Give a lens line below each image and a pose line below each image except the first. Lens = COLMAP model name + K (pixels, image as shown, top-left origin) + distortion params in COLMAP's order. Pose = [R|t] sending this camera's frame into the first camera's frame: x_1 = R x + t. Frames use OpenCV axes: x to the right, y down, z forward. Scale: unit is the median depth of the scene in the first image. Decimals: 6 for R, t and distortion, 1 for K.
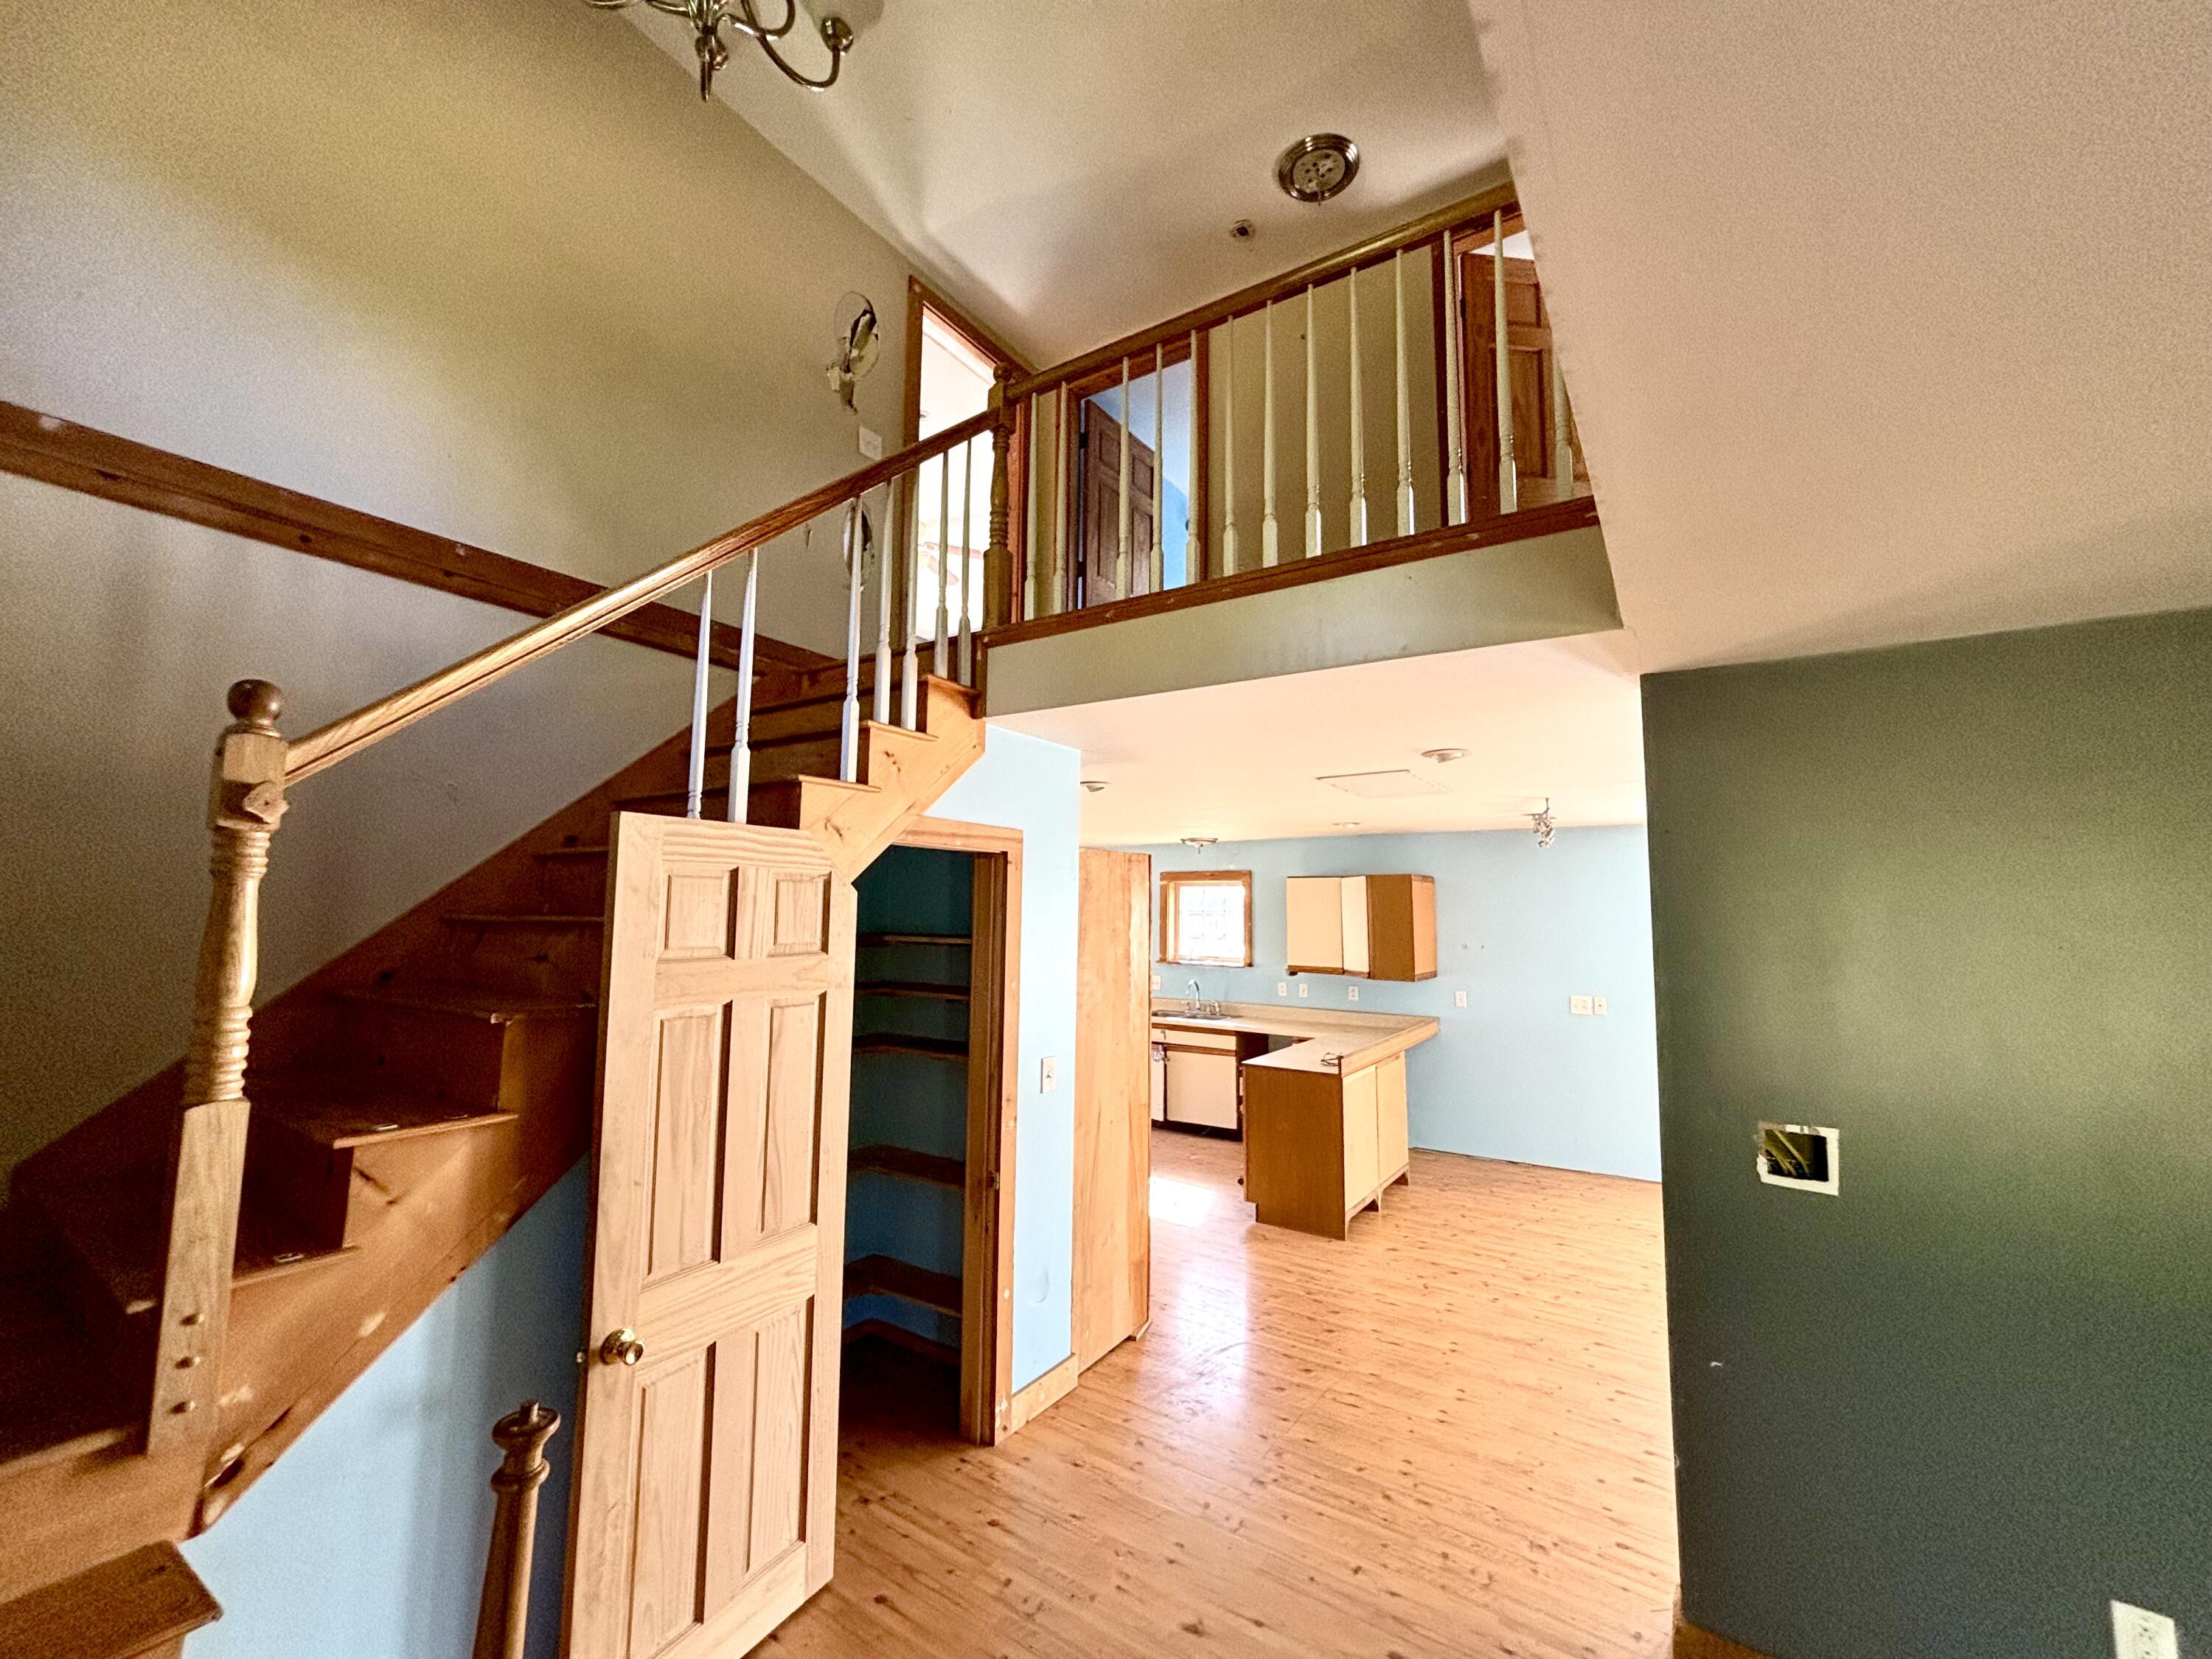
lens RADIAL K [[892.7, 0, 1109.4], [0, 892.7, 832.1], [0, 0, 1]] dist [0.002676, -0.000218]
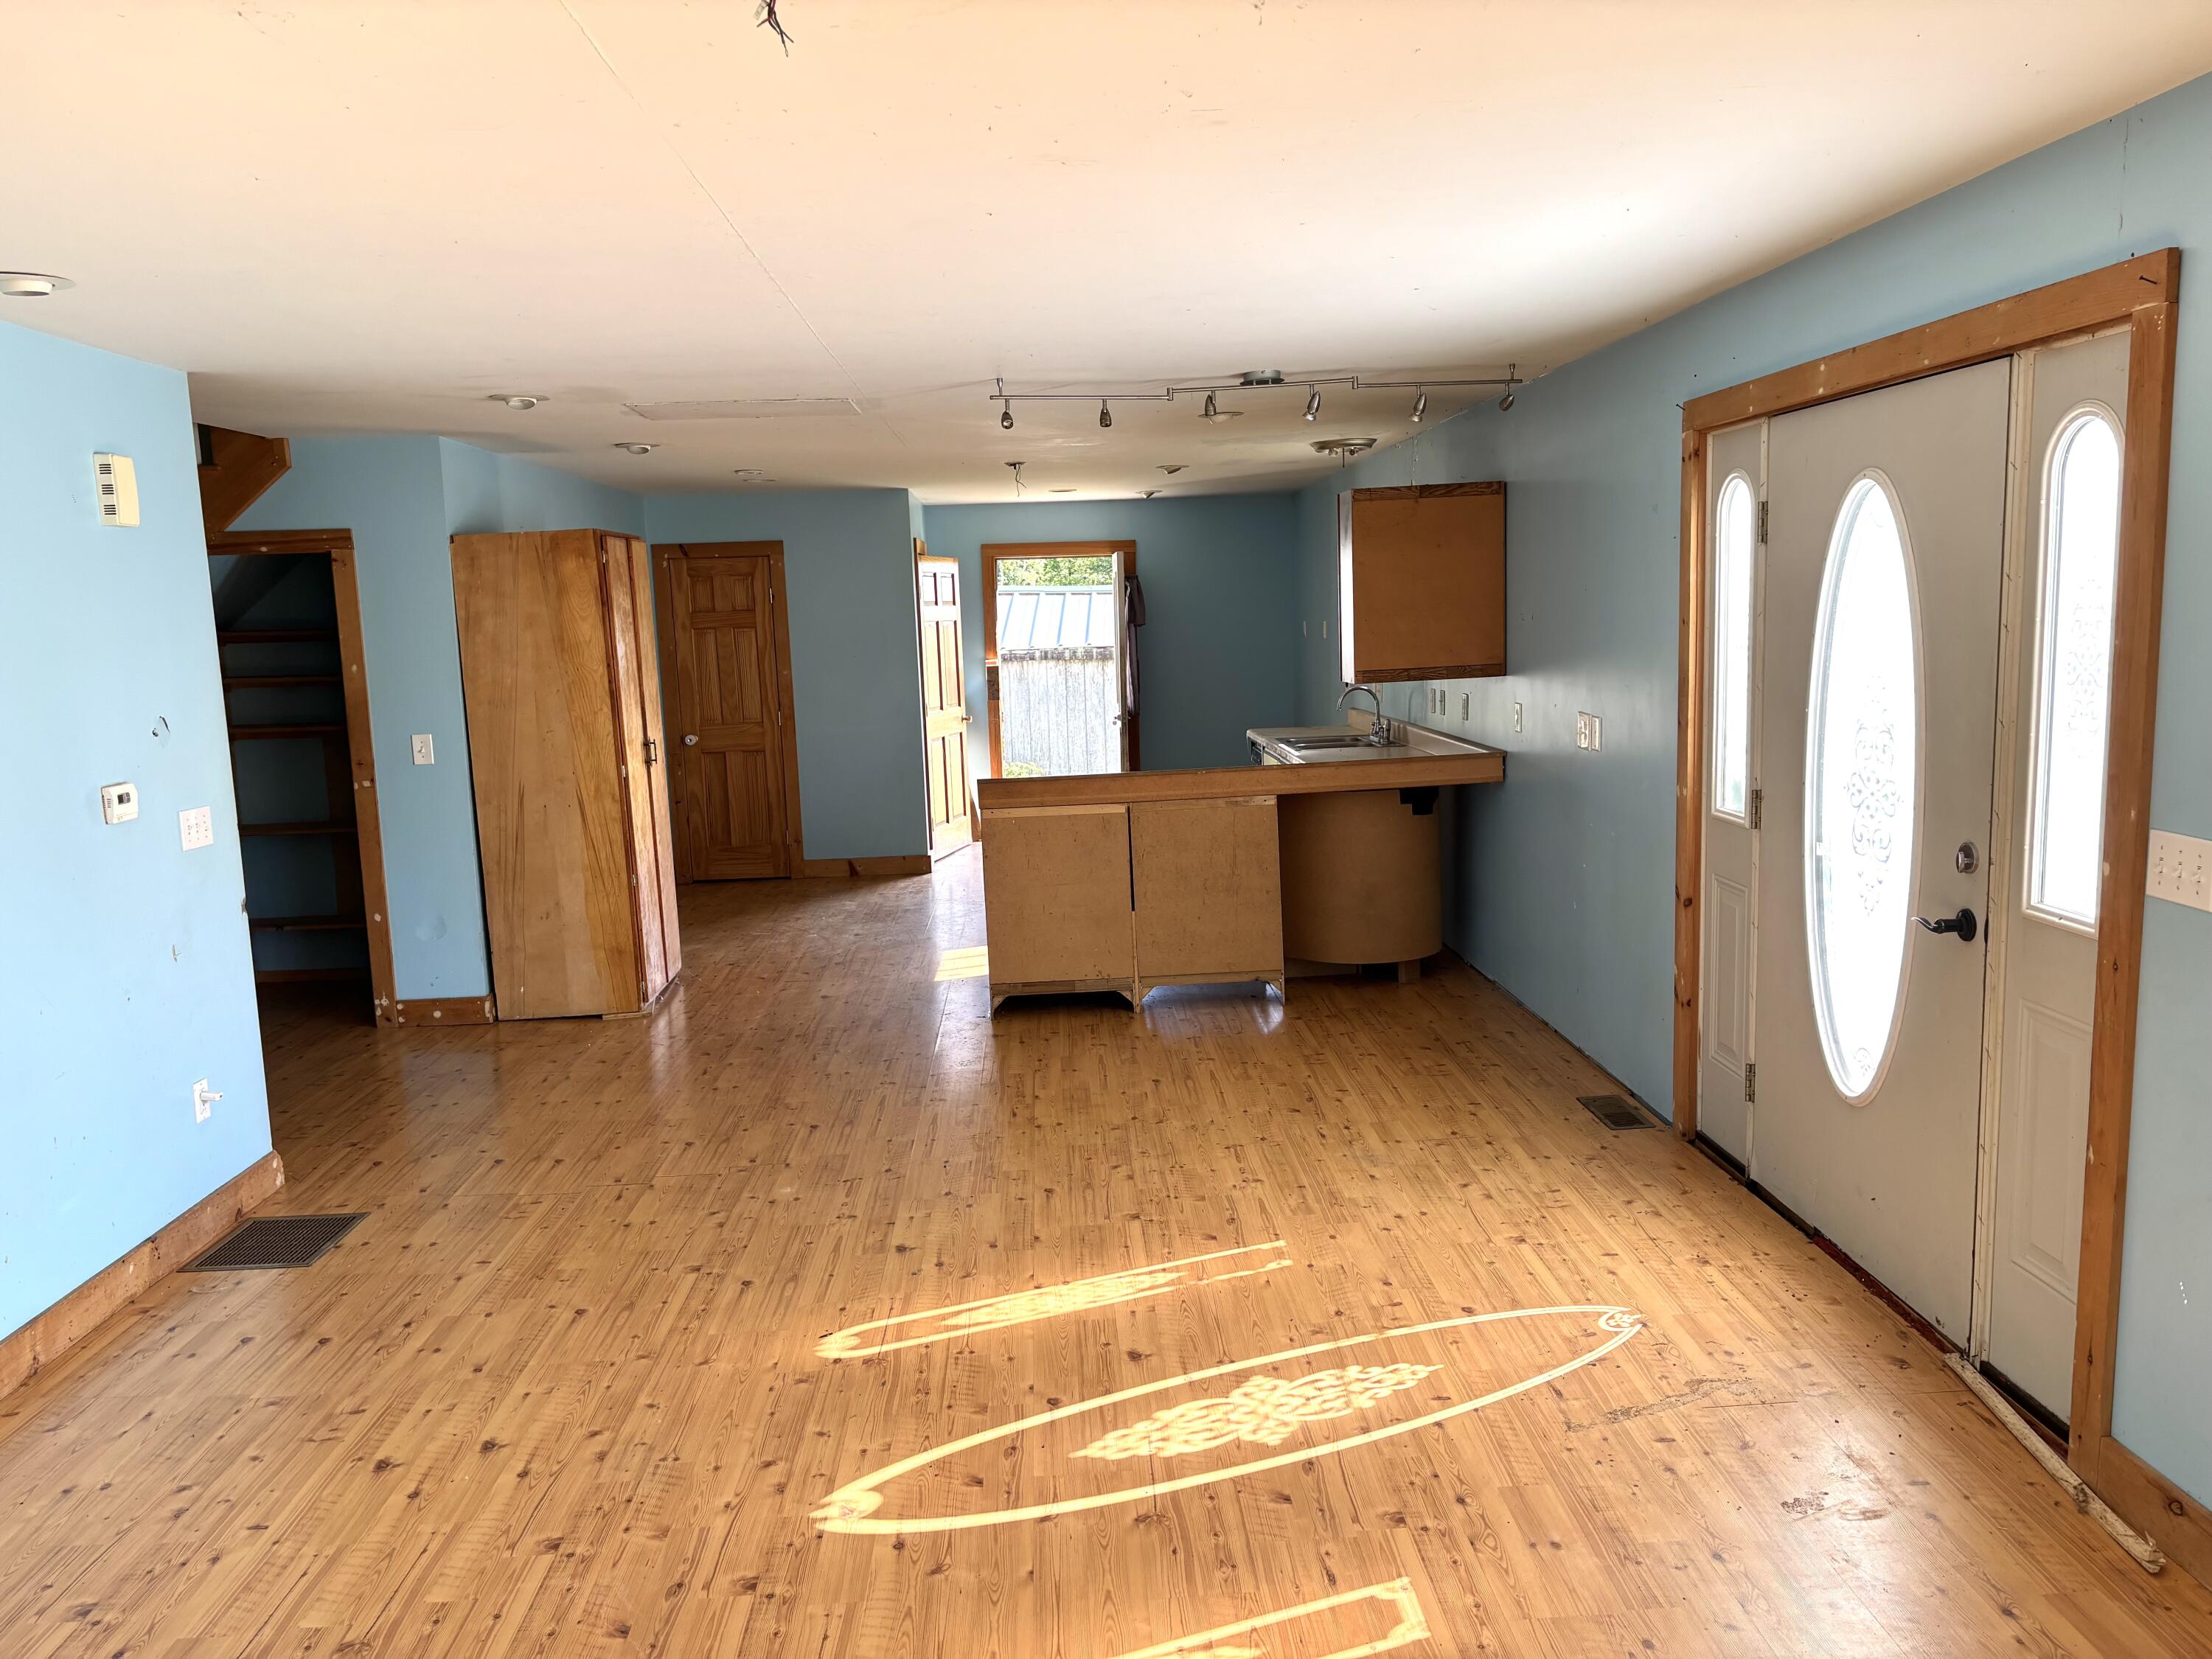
lens RADIAL K [[1666.0, 0, 1112.0], [0, 1666.0, 837.3], [0, 0, 1]] dist [0.030780, -0.012180]
pose [[0.584372, 0.082673, -0.807264, 1.792999], [0.117025, 0.975813, 0.184648, 0.081077], [0.803004, -0.202373, 0.560563, 0.421719]]
